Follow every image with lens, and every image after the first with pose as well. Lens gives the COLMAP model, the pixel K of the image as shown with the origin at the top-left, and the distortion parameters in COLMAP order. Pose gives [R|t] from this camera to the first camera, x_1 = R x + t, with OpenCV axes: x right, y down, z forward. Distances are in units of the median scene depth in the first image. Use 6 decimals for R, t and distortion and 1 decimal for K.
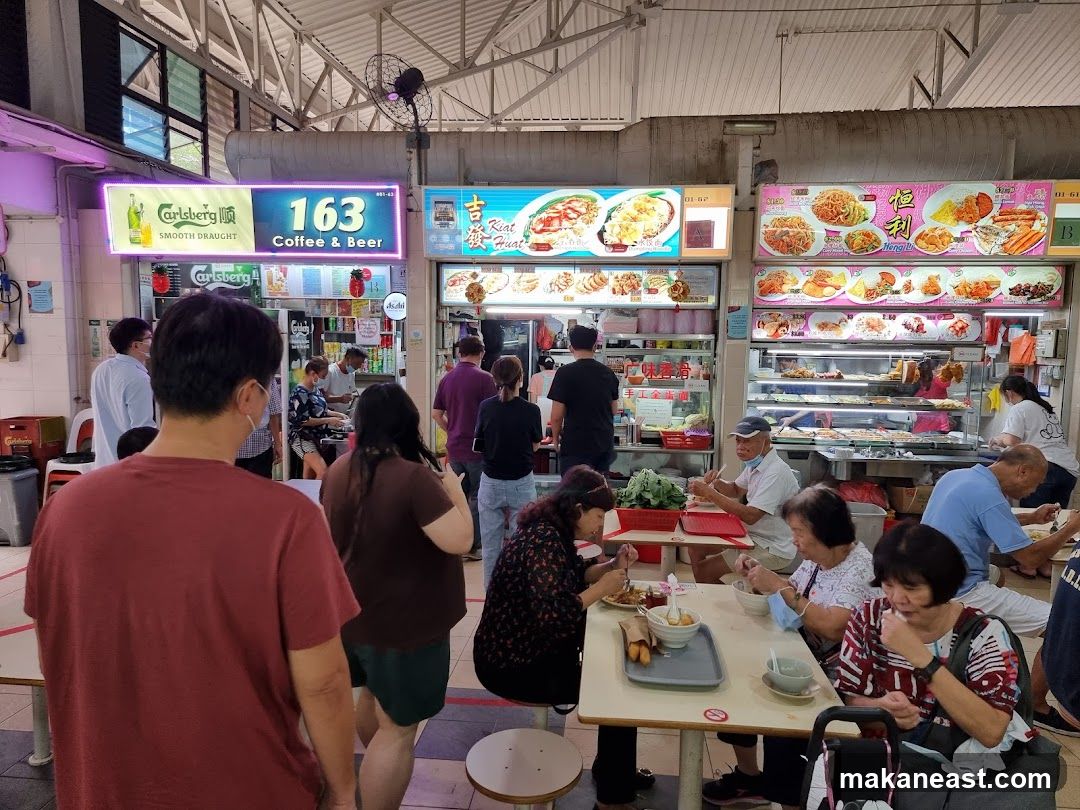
lens RADIAL K [[774.3, 0, 568.3], [0, 774.3, 396.7], [0, 0, 1]] dist [0.092106, -0.018470]
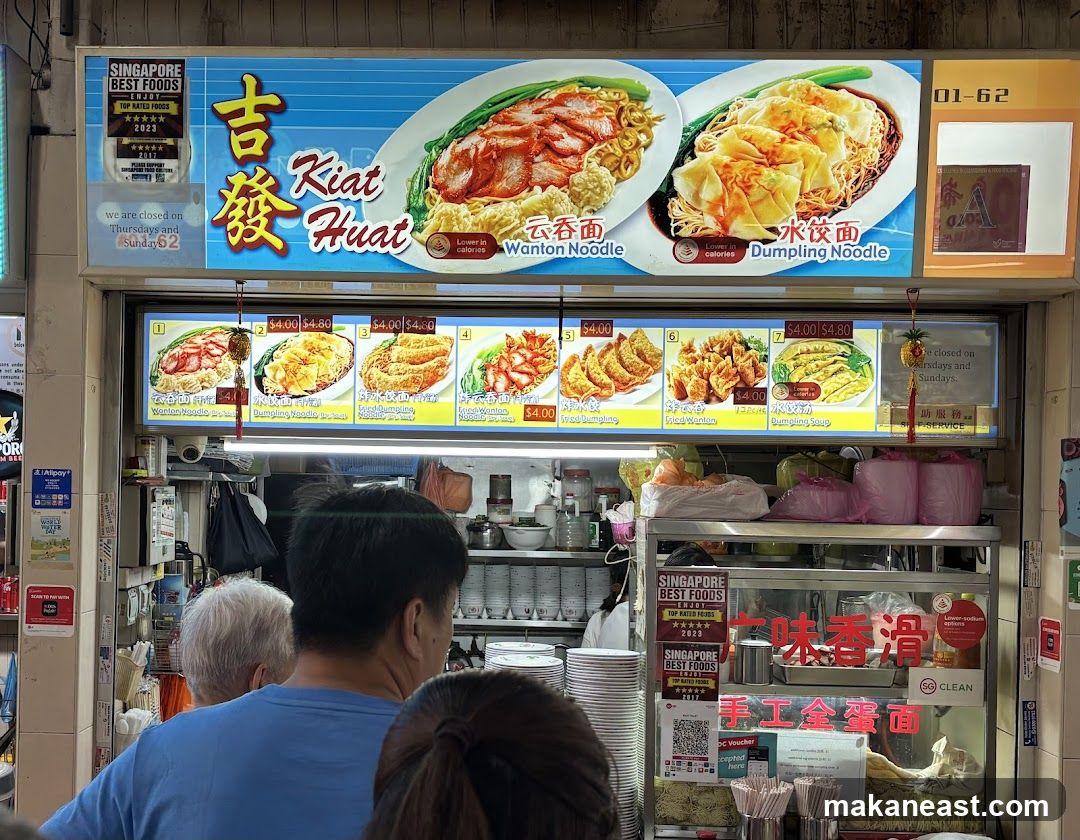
lens RADIAL K [[1354.7, 0, 490.1], [0, 1354.7, 492.5], [0, 0, 1]] dist [0.069747, 0.000000]
pose [[0.998754, 0.002591, 0.049842, -0.049960], [0.001364, 0.996862, -0.079153, -0.051119], [-0.049891, 0.079122, 0.995616, 0.459470]]
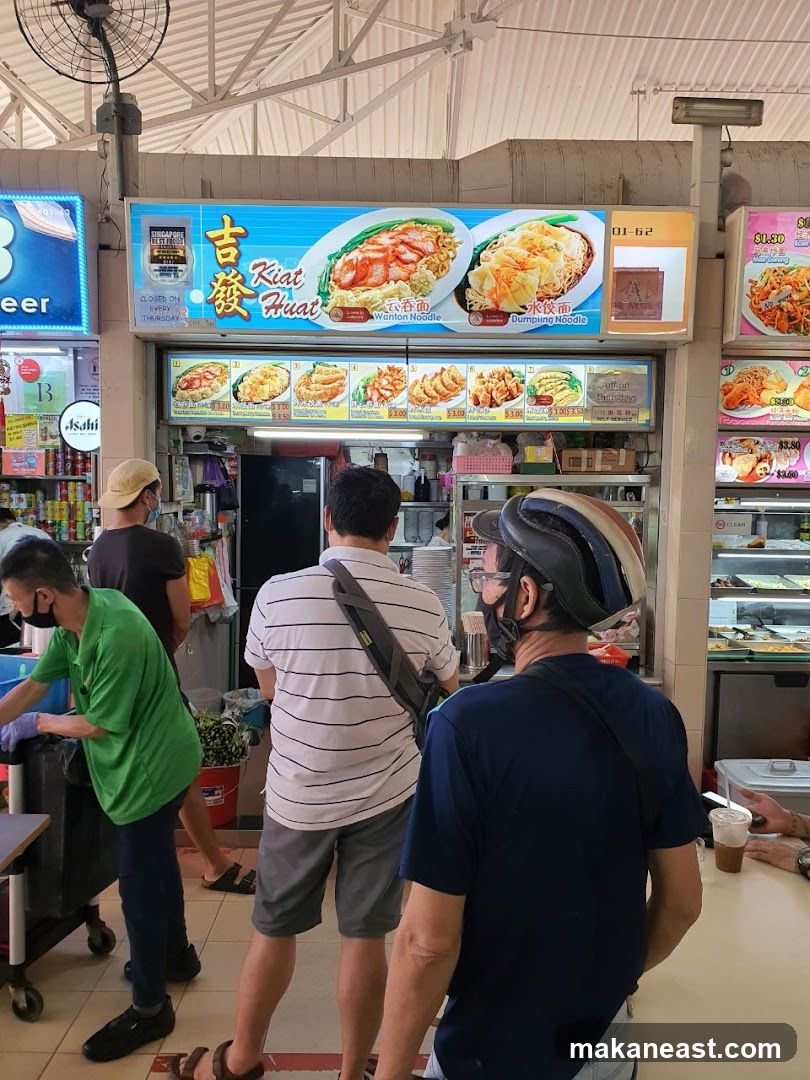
lens RADIAL K [[849.7, 0, 431.8], [0, 849.7, 546.7], [0, 0, 1]] dist [0.070925, -0.073882]
pose [[0.994600, -0.011696, 0.103121, -0.041329], [0.012490, 0.999897, -0.007052, -0.024505], [-0.103028, 0.008302, 0.994644, 0.389451]]
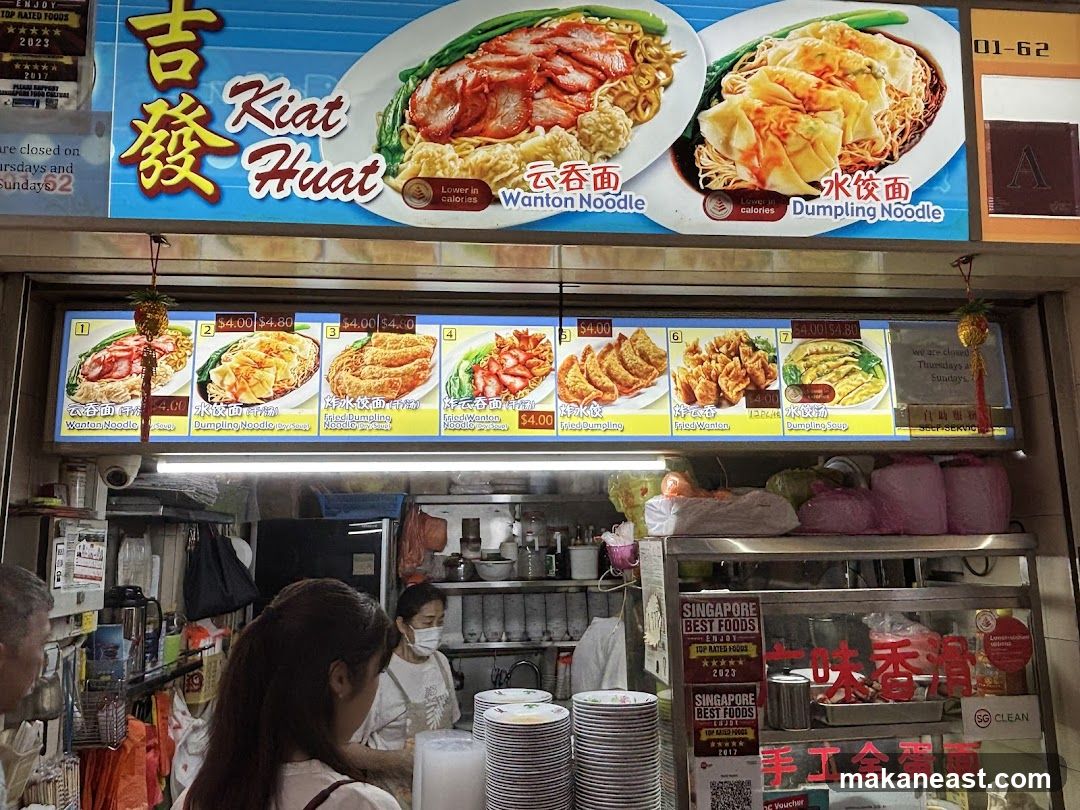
lens RADIAL K [[746.3, 0, 536.4], [0, 746.3, 422.8], [0, 0, 1]] dist [0.024293, -0.027488]
pose [[0.985747, -0.003404, 0.168200, -0.047076], [0.044366, 0.969663, -0.240388, -0.062383], [-0.162279, 0.244424, 0.955993, 0.764757]]
